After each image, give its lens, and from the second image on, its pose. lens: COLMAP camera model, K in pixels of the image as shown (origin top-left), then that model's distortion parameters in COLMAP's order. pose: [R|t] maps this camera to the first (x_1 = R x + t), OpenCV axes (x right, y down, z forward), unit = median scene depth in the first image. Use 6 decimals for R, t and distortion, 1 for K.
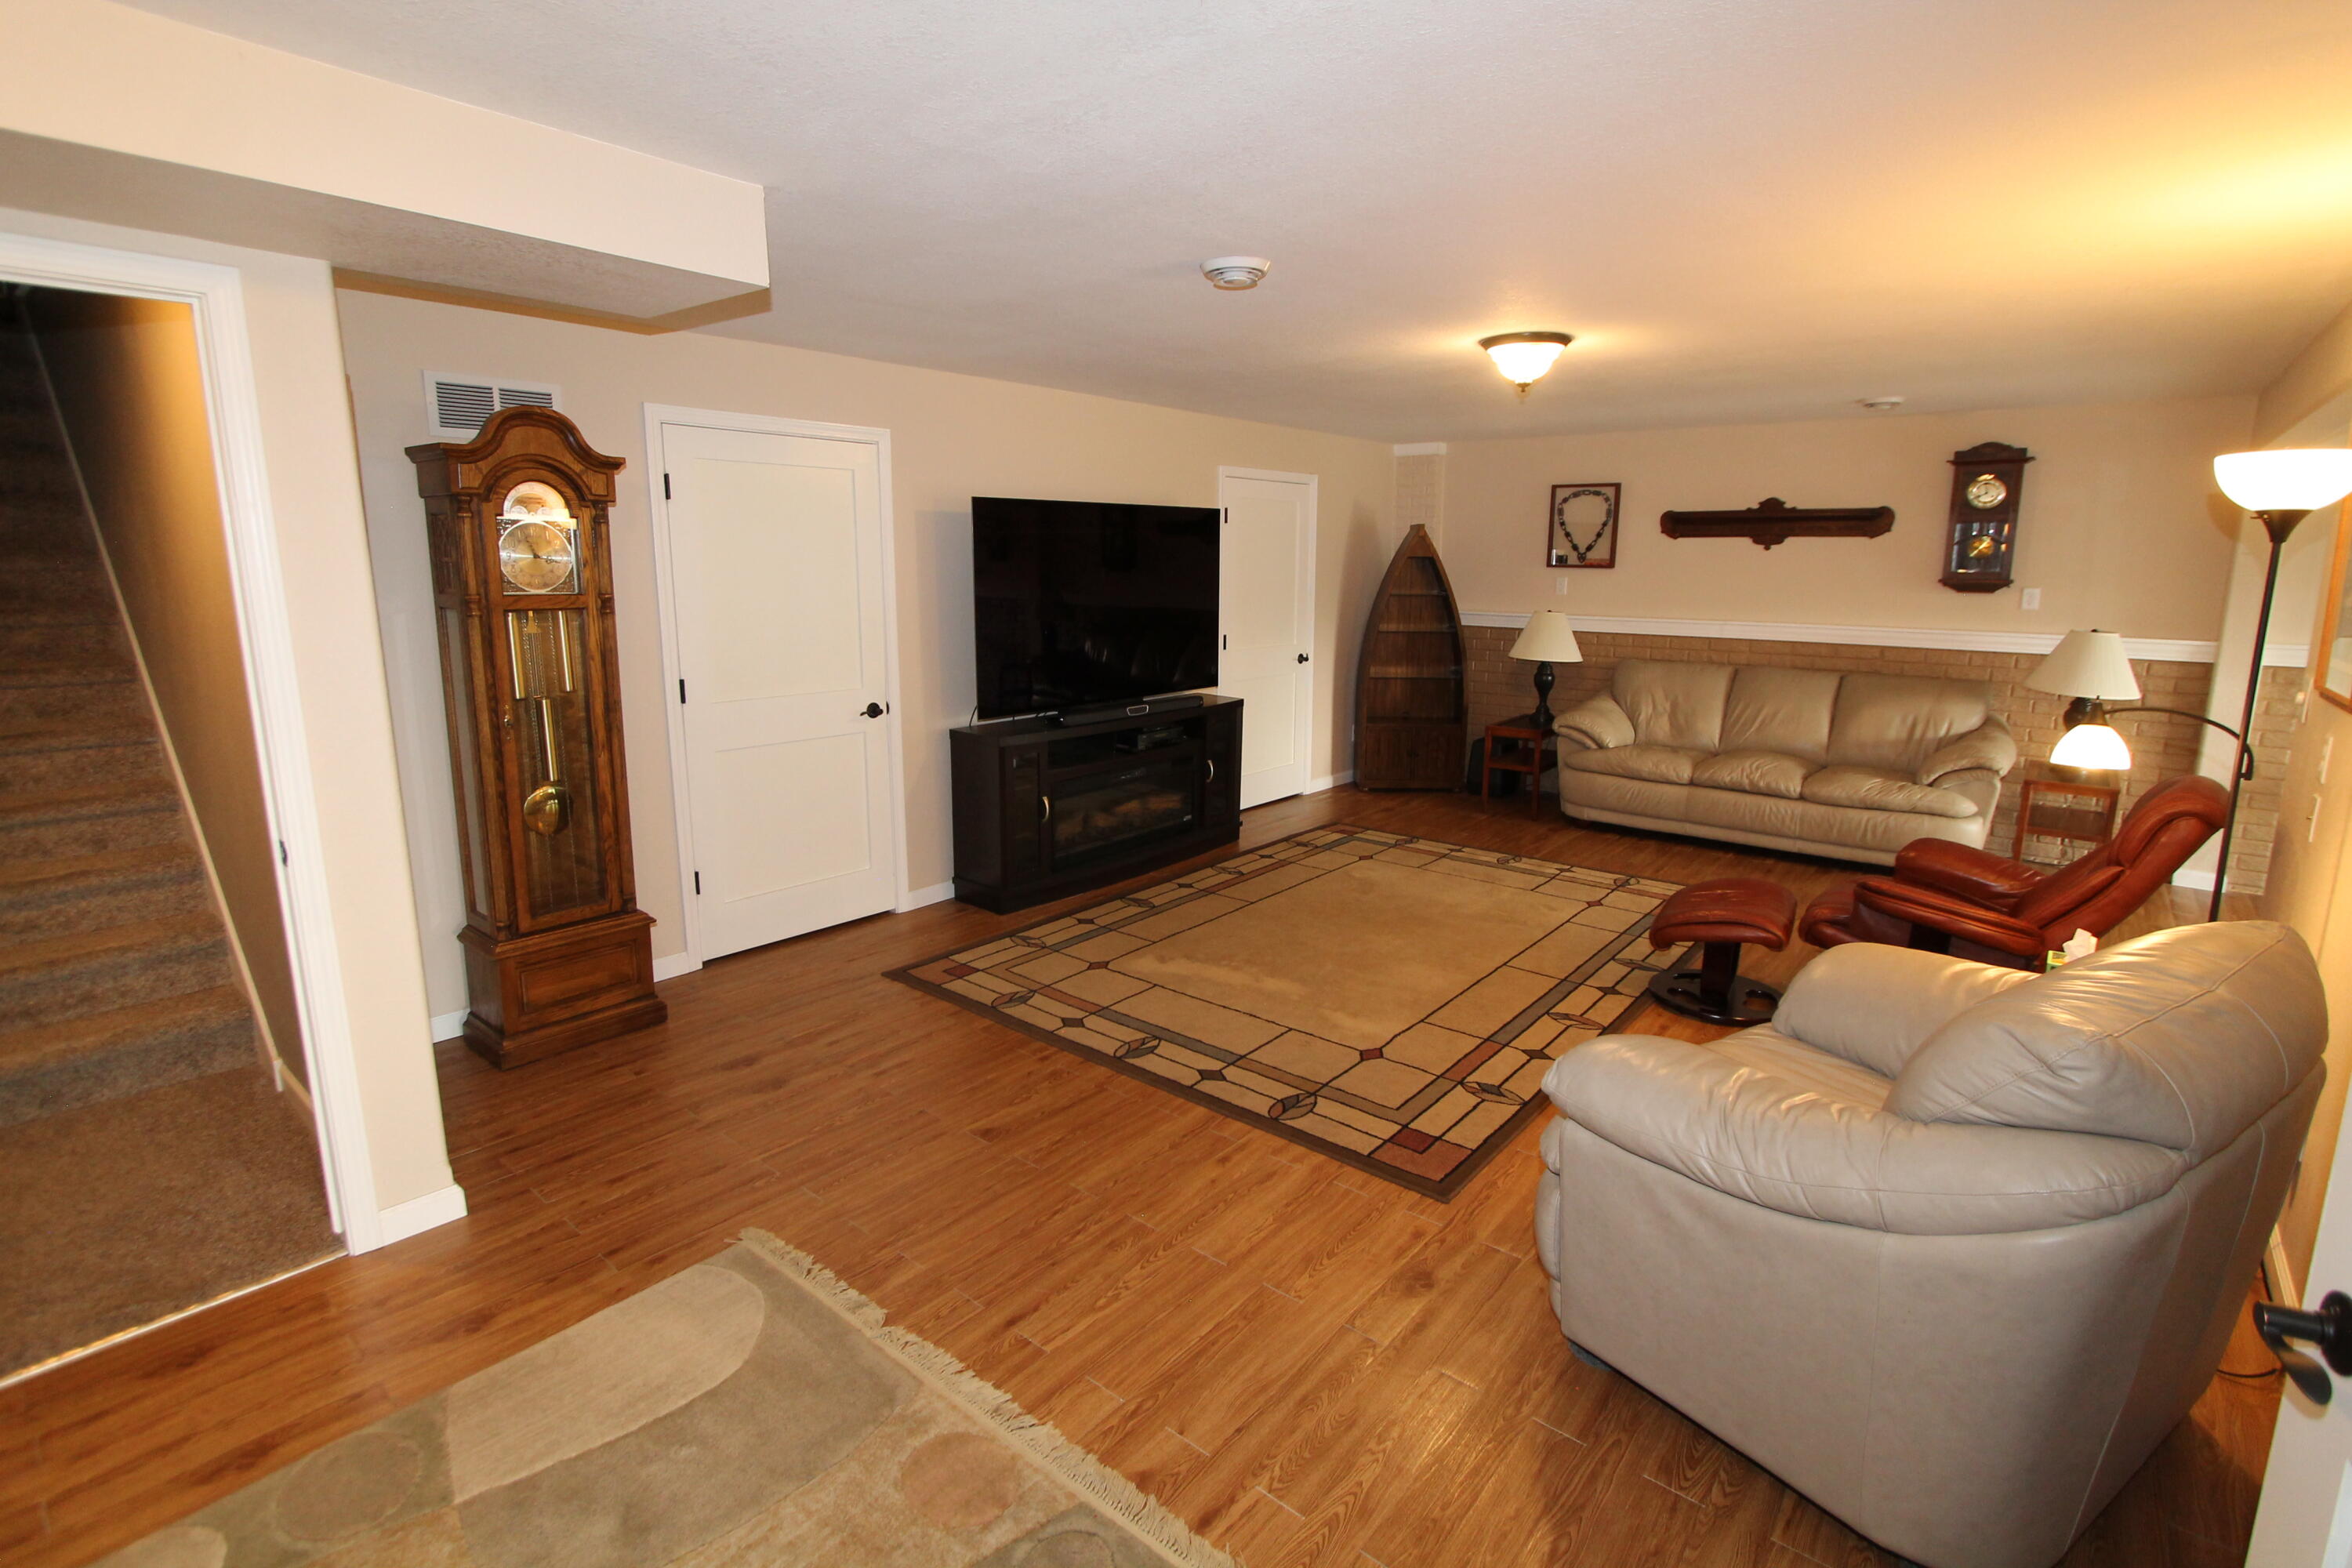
lens RADIAL K [[1096.3, 0, 1172.7], [0, 1096.3, 763.7], [0, 0, 1]] dist [-0.013565, -0.000325]
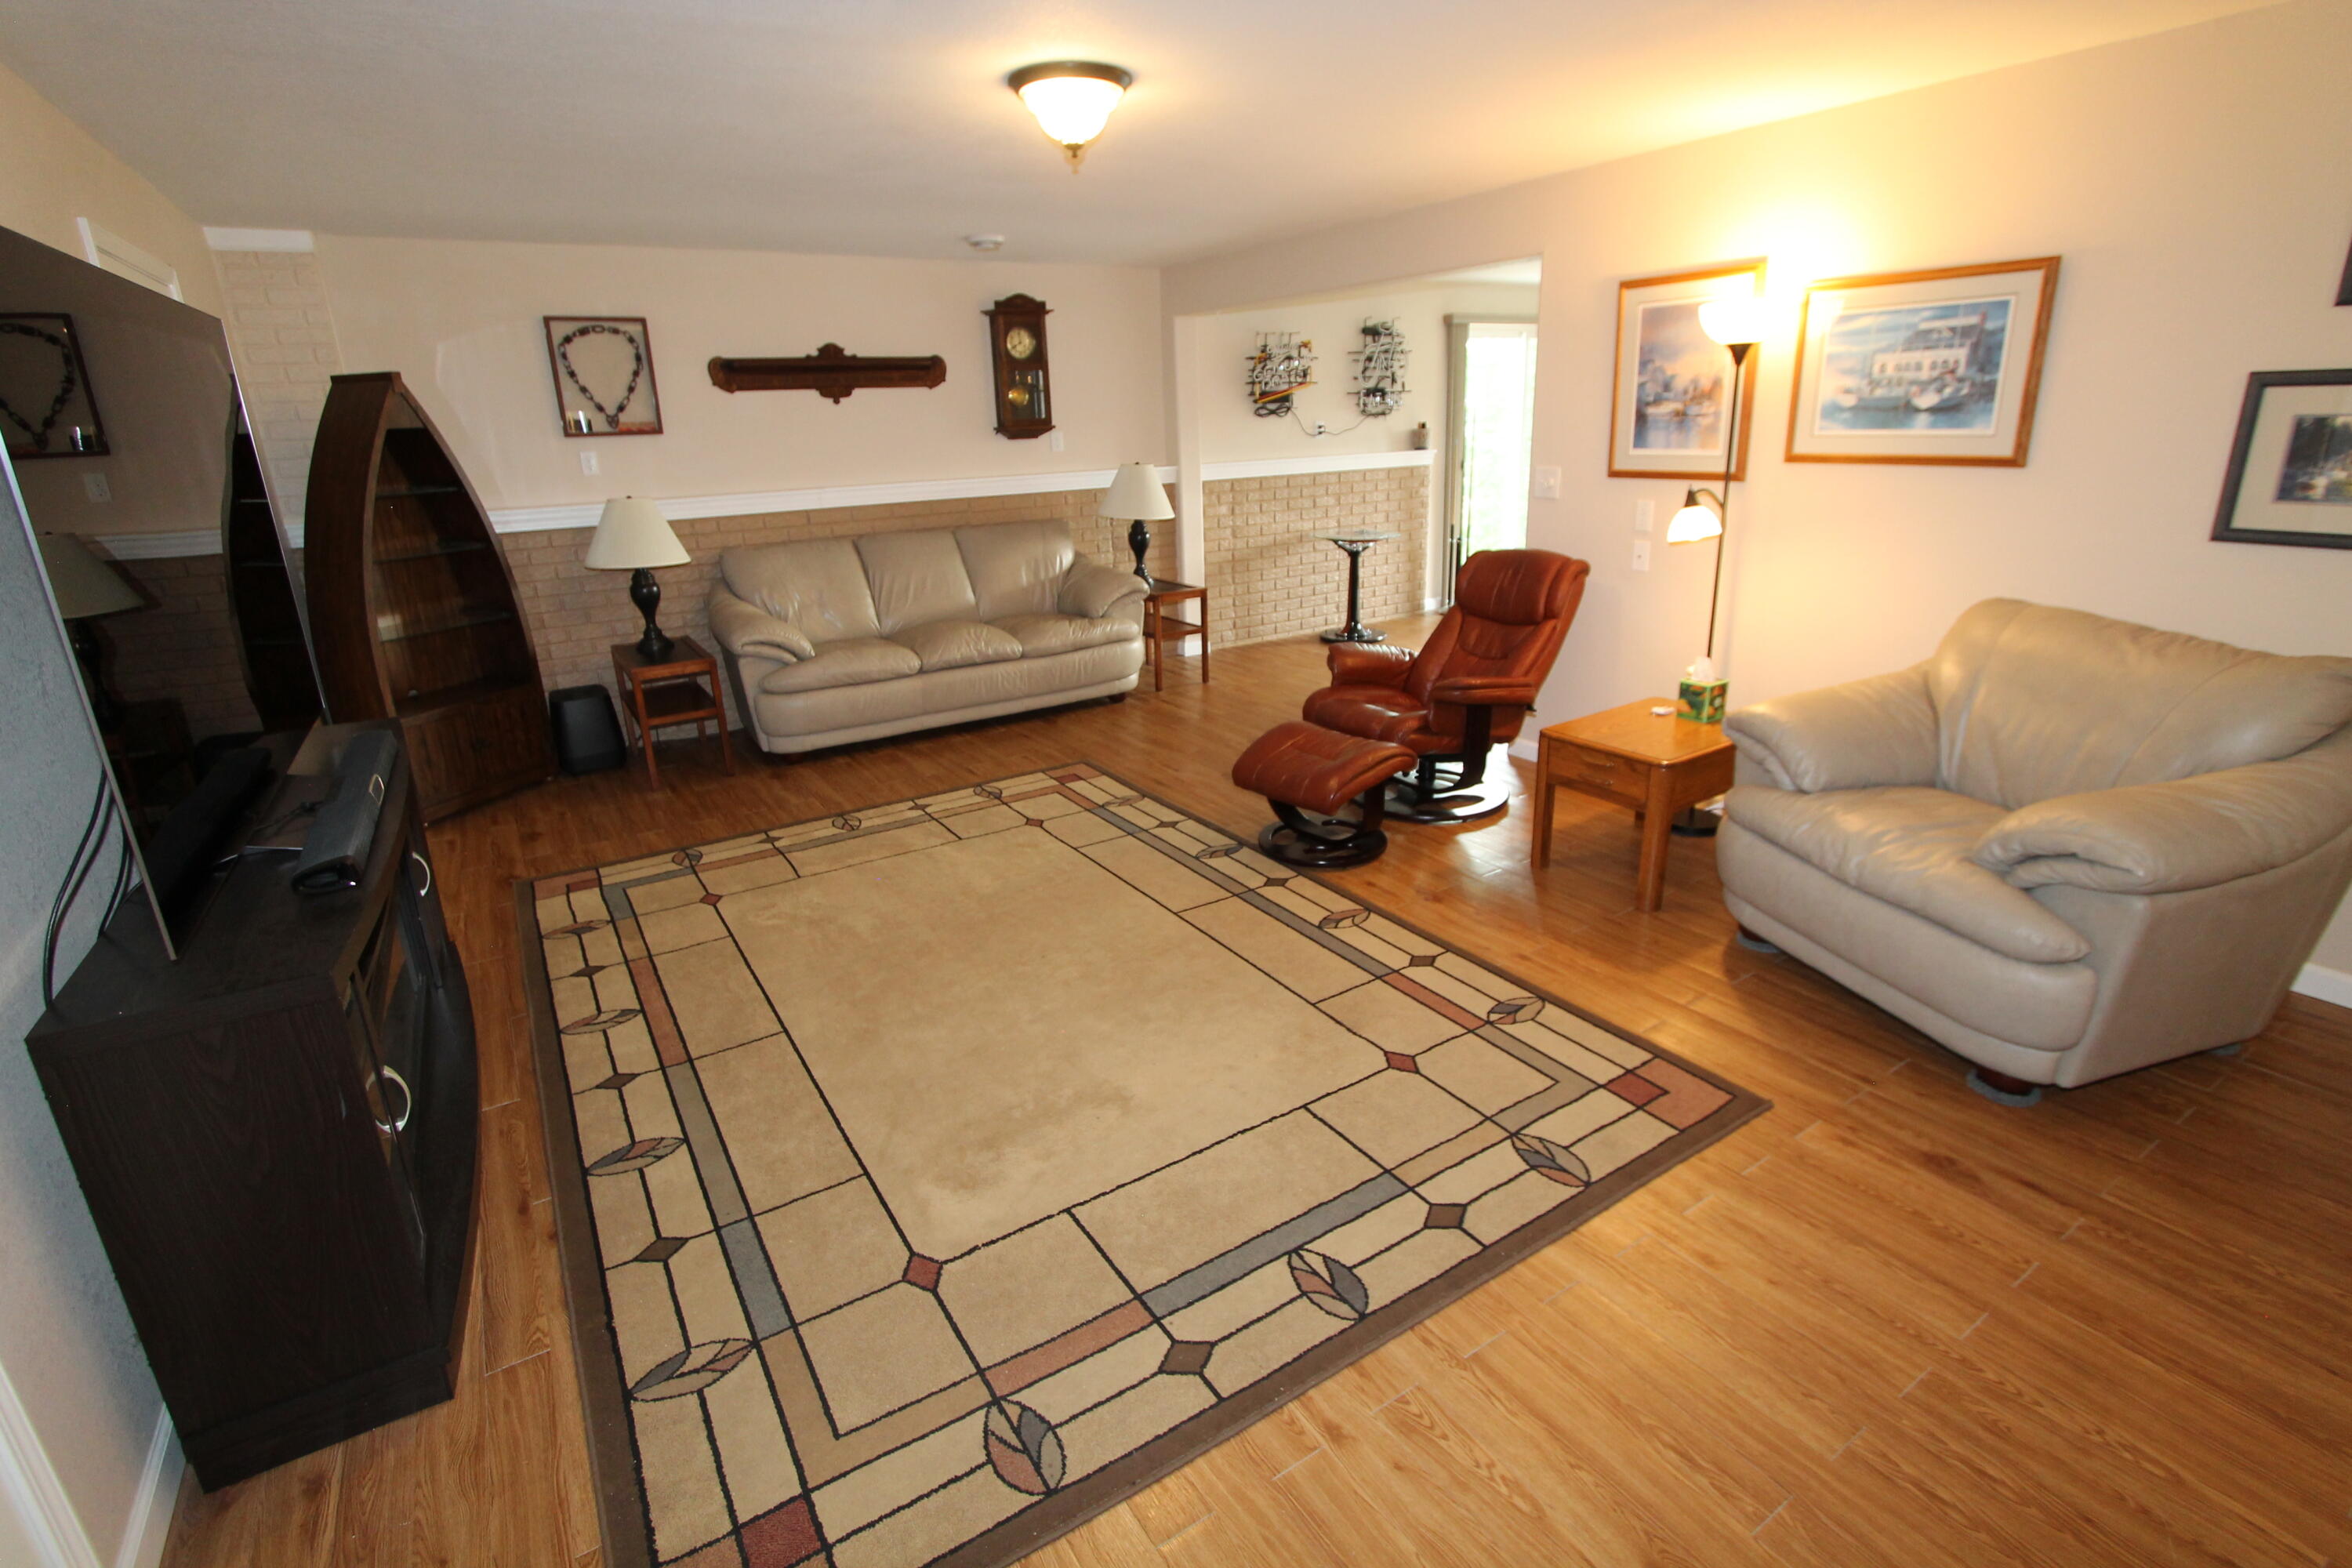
lens RADIAL K [[1096.0, 0, 1173.4], [0, 1096.0, 763.3], [0, 0, 1]] dist [-0.018619, 0.002731]
pose [[0.304657, -0.304688, 0.902413, -0.370137], [0.209576, 0.945677, 0.248543, -0.115339], [-0.929119, 0.113404, 0.351962, 0.649759]]
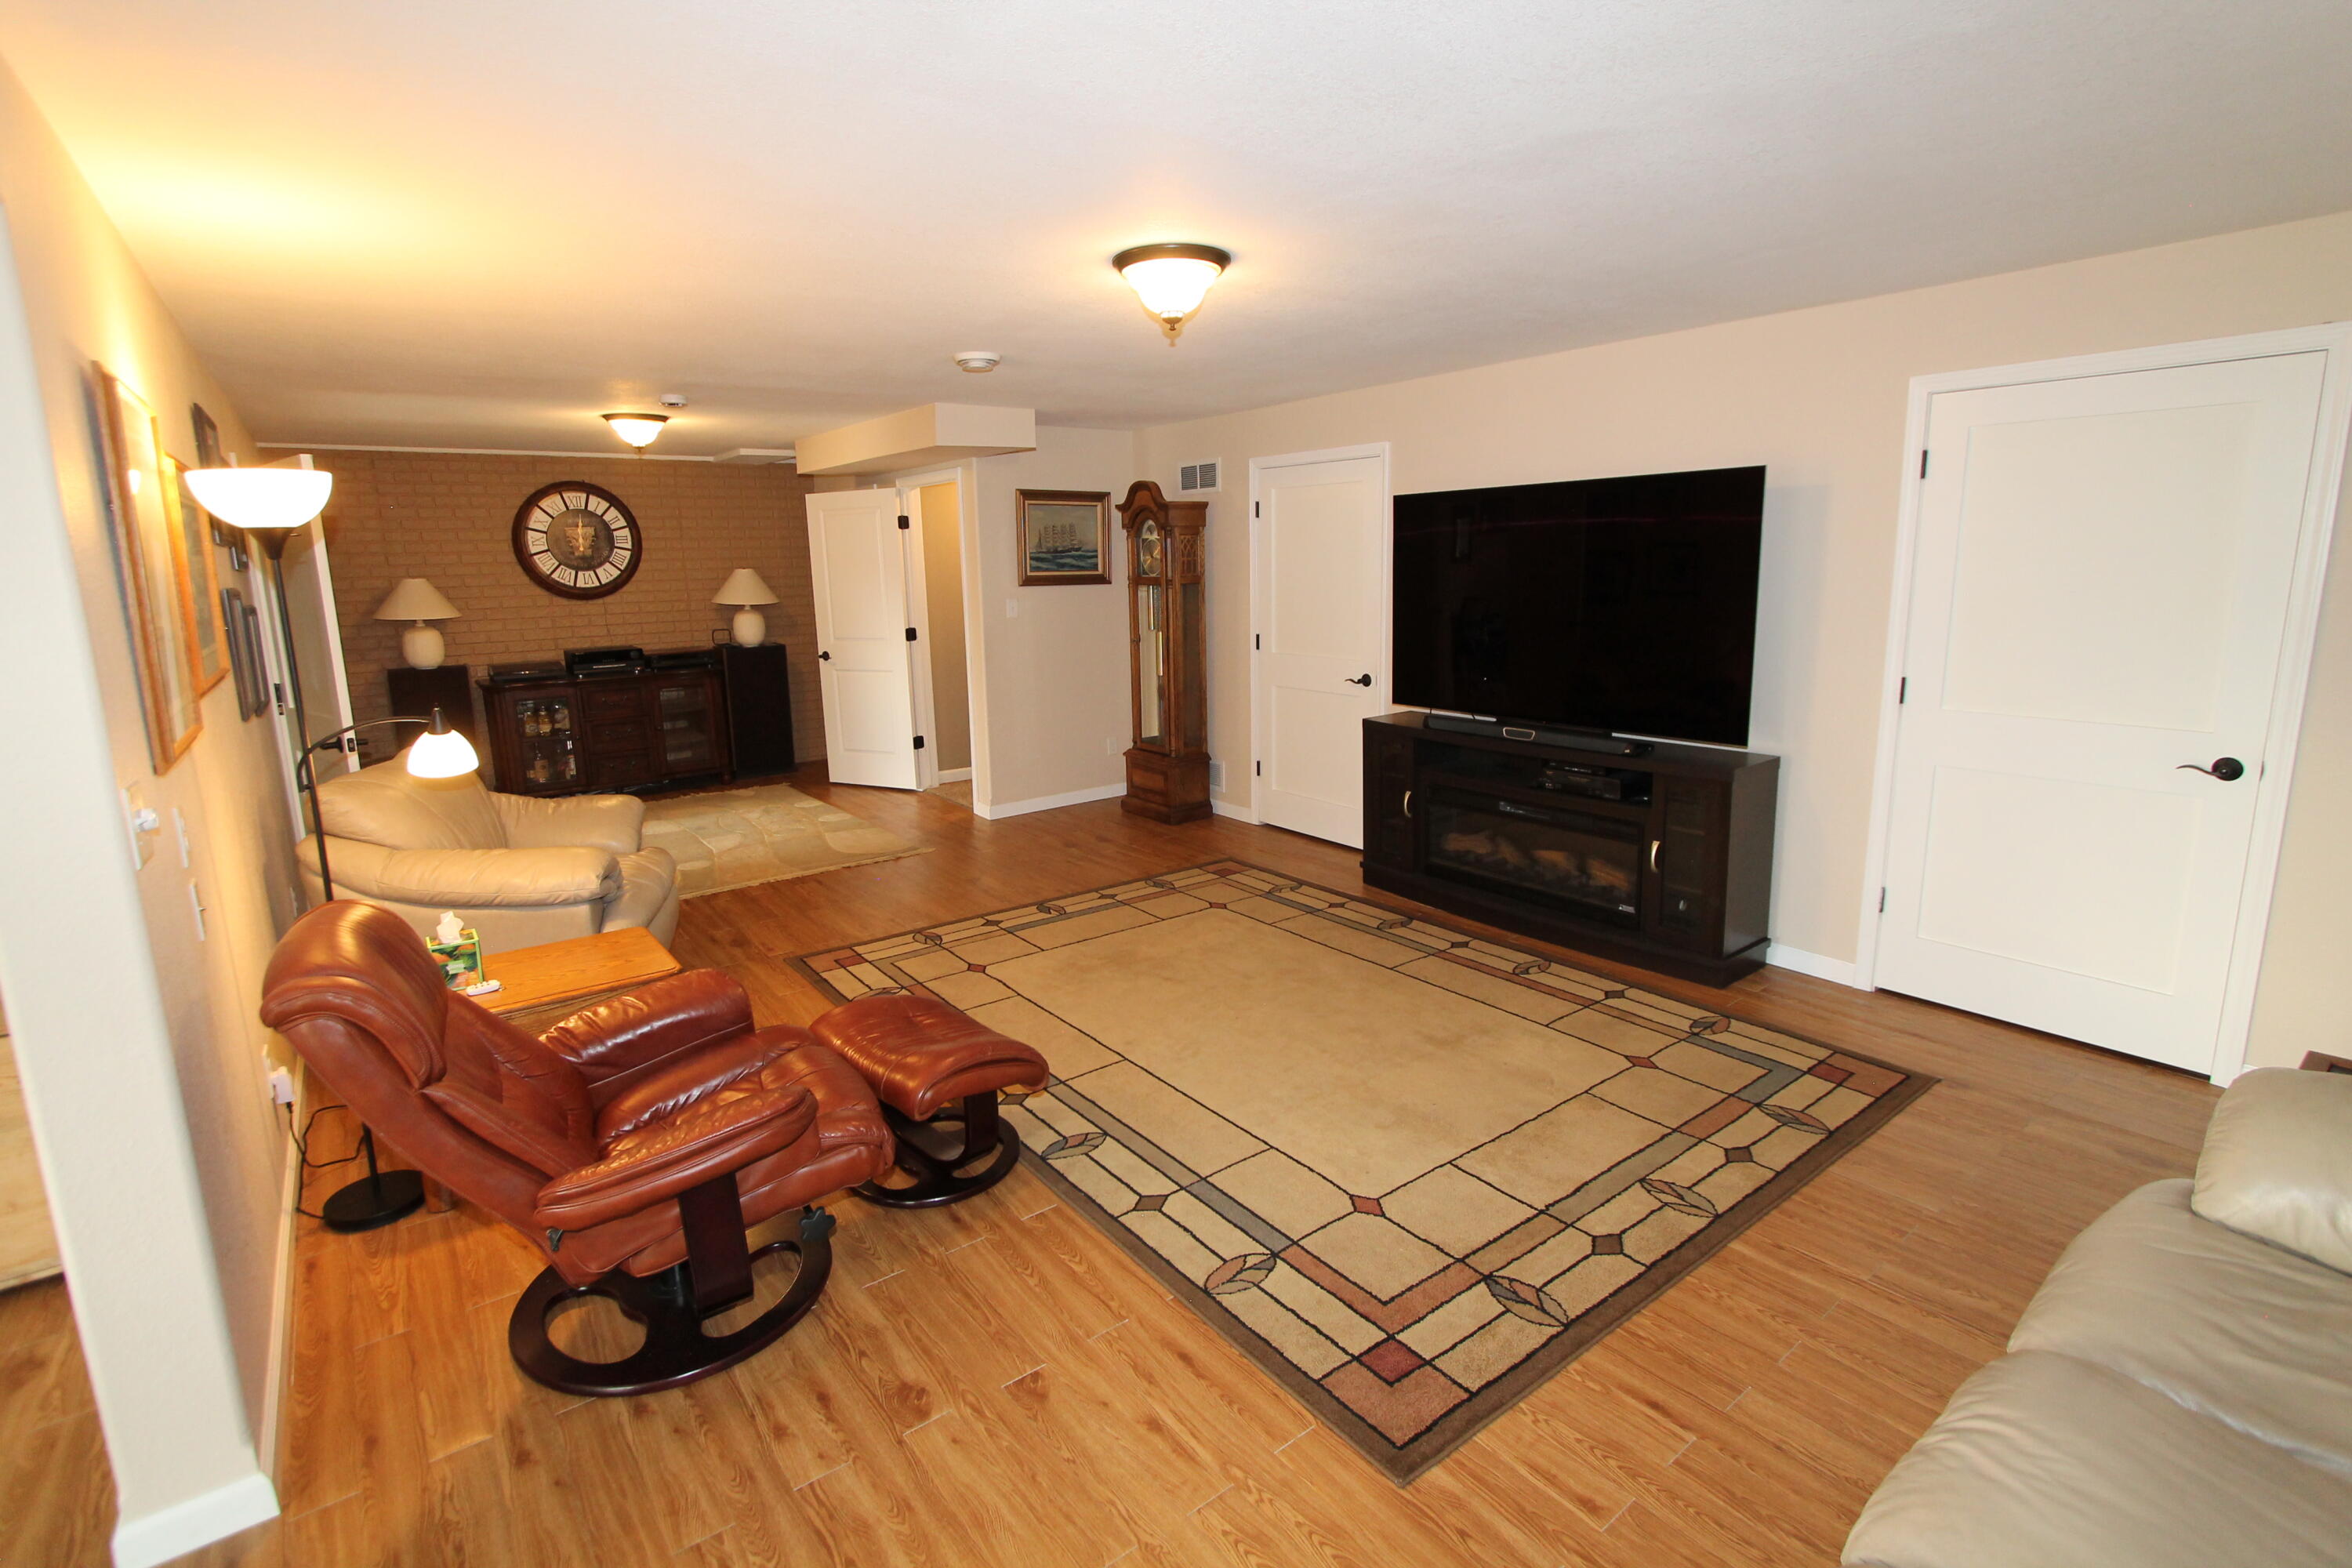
lens RADIAL K [[1096.3, 0, 1172.7], [0, 1096.3, 763.7], [0, 0, 1]] dist [-0.013565, -0.000325]
pose [[-0.226055, 0.182693, -0.956829, 0.954805], [-0.157090, 0.962562, 0.220901, -0.195700], [0.961365, 0.200244, -0.188892, 1.058355]]
